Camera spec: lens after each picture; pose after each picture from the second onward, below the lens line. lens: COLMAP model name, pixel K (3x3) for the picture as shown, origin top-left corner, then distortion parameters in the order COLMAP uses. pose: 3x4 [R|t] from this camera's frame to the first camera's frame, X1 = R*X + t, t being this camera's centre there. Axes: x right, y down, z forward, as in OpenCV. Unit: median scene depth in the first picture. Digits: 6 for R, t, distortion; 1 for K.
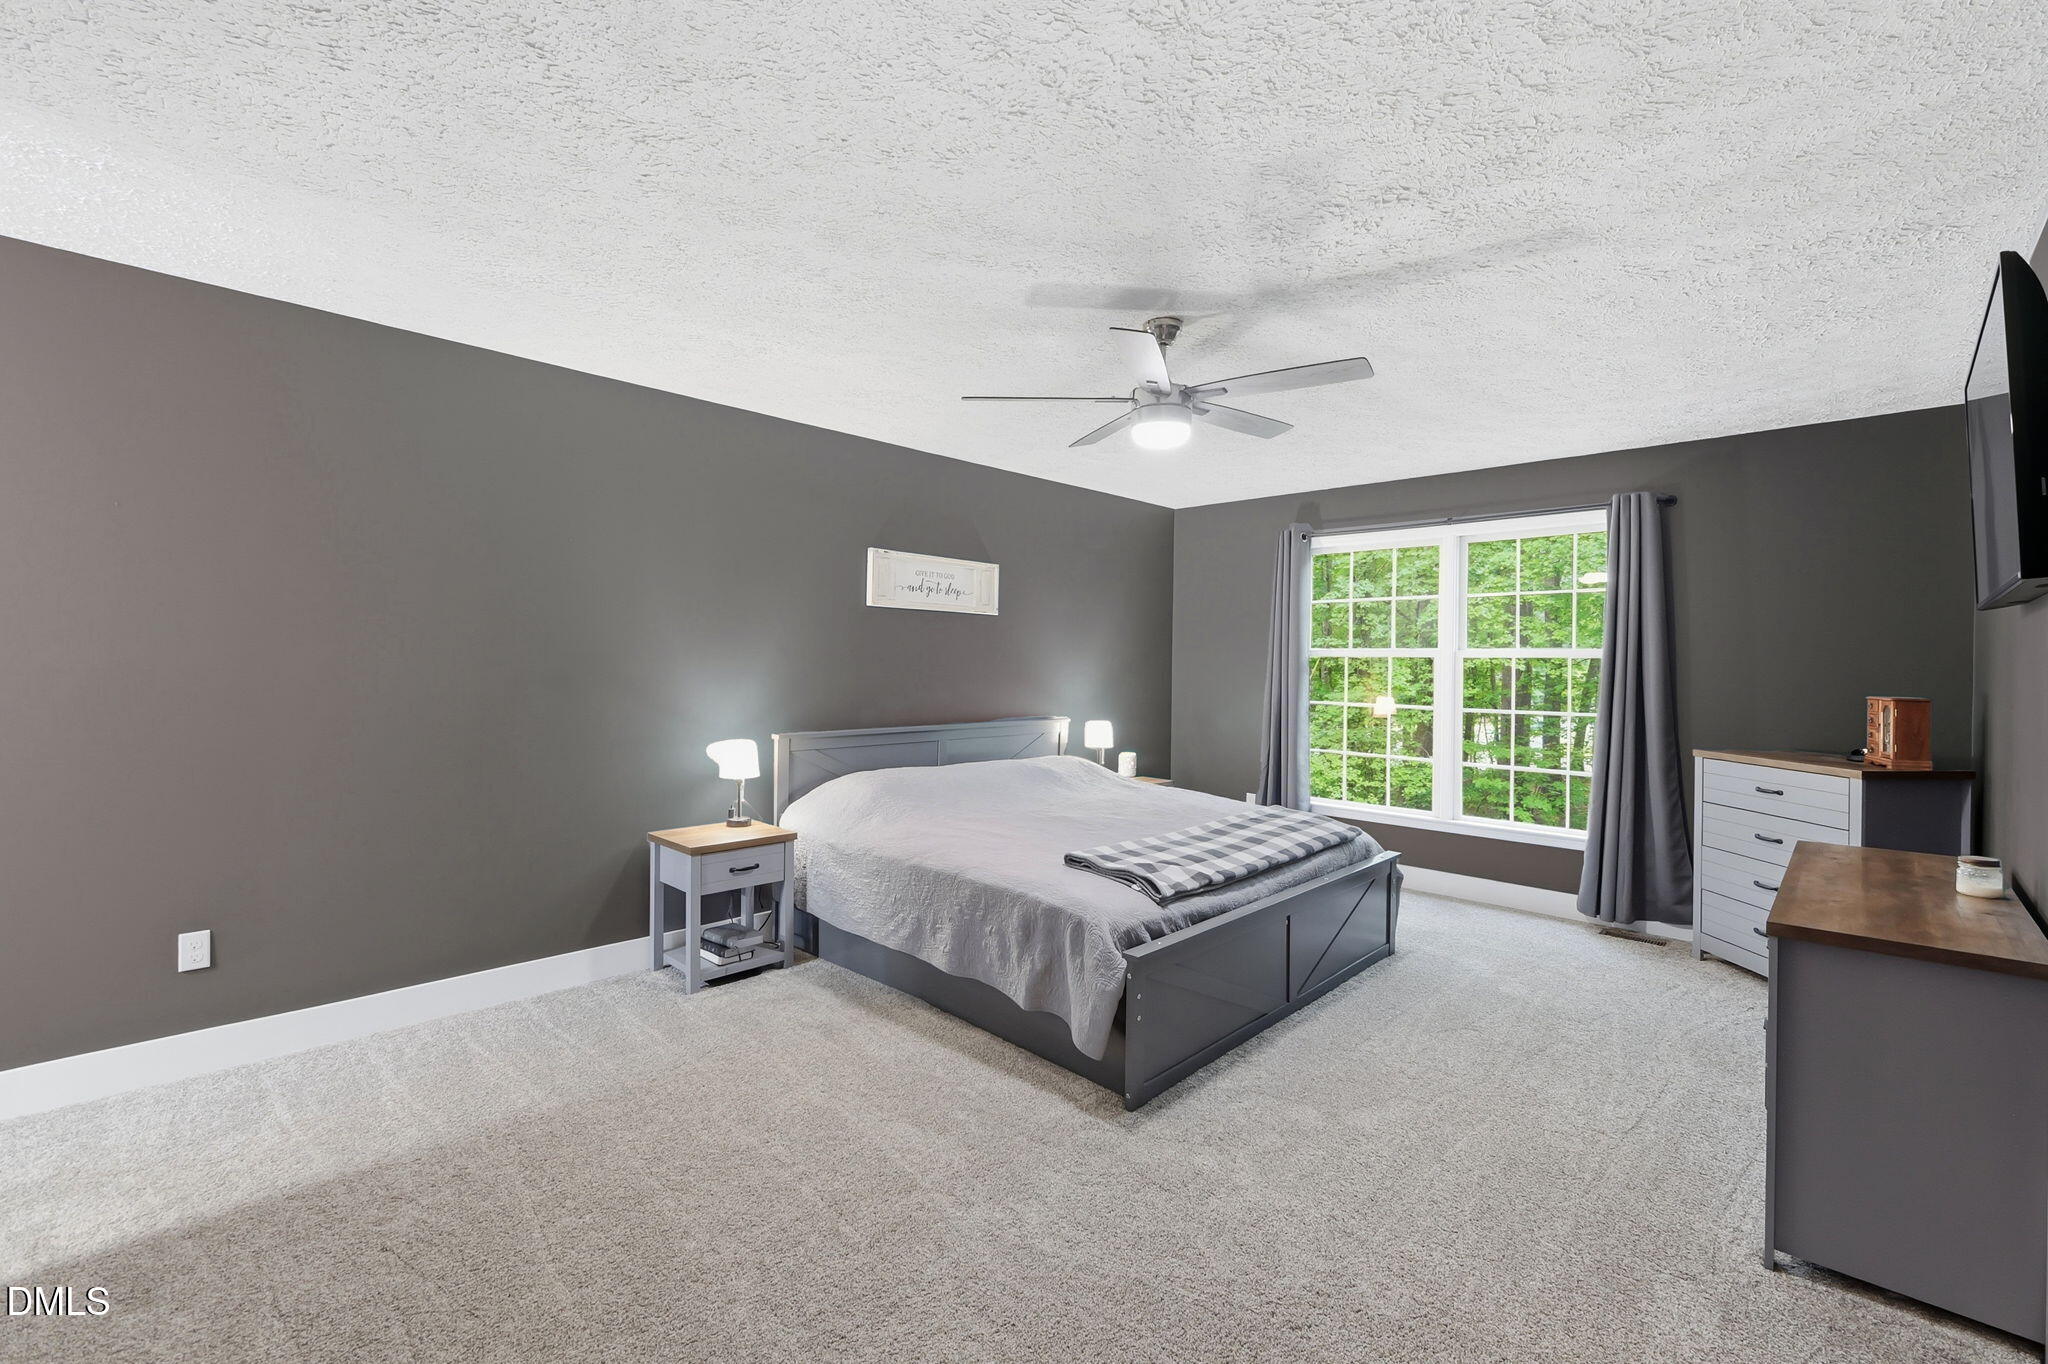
lens RADIAL K [[868.3, 0, 1024.0], [0, 868.3, 682.0], [0, 0, 1]] dist [-0.001147, 0.000297]
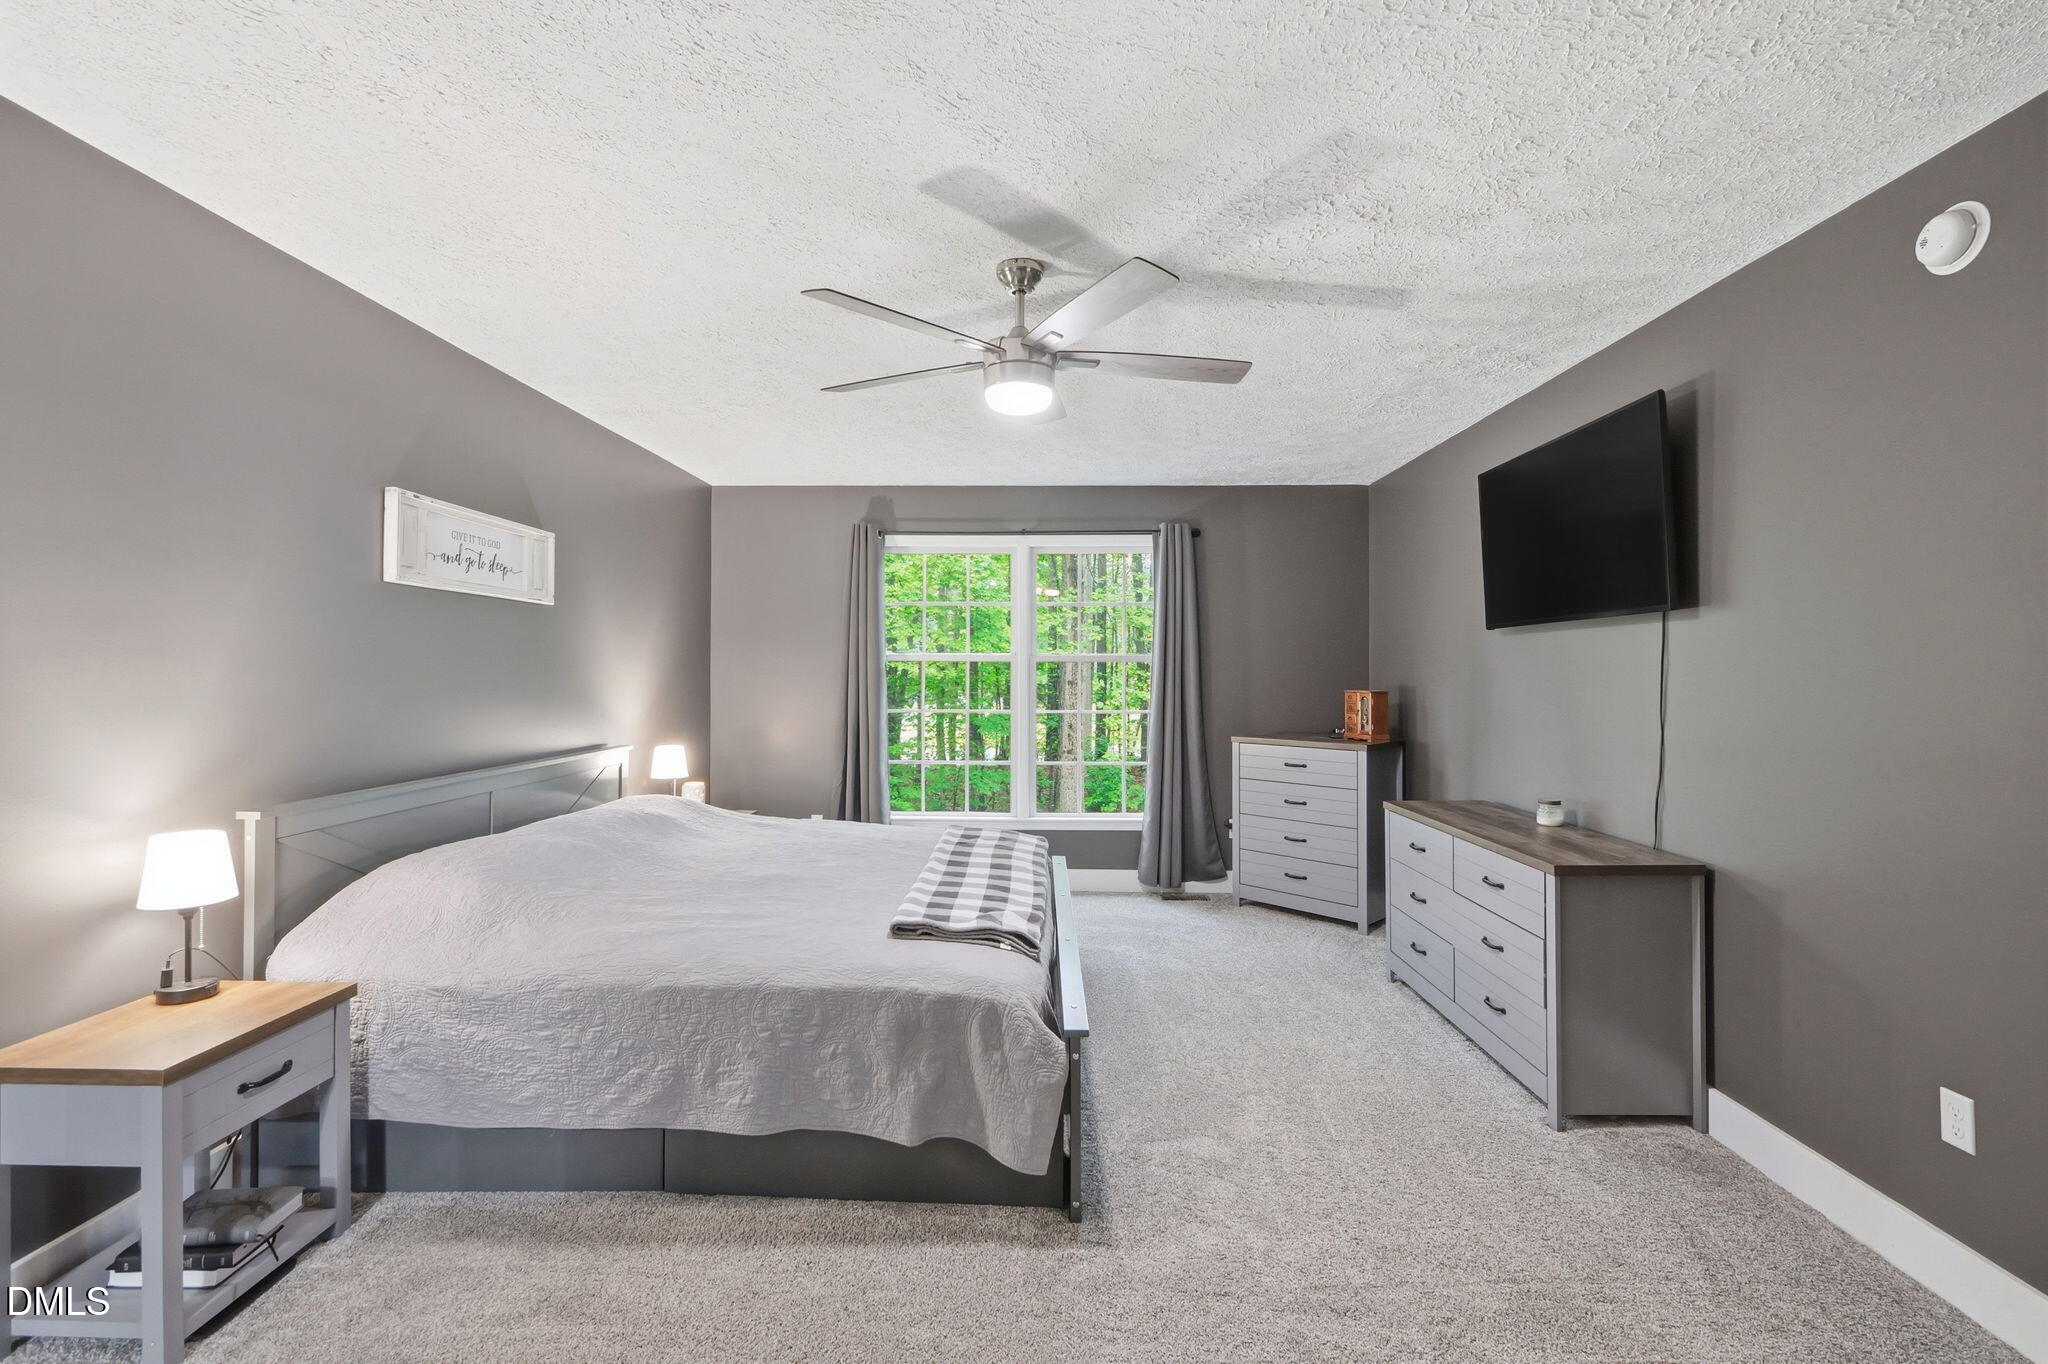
lens RADIAL K [[896.6, 0, 1024.0], [0, 896.6, 682.0], [0, 0, 1]] dist [0.002804, 0.000220]
pose [[0.734325, -0.018774, 0.678539, -0.345835], [0.021789, 0.999754, 0.004081, -0.013118], [-0.678448, 0.011788, 0.734553, 0.294254]]
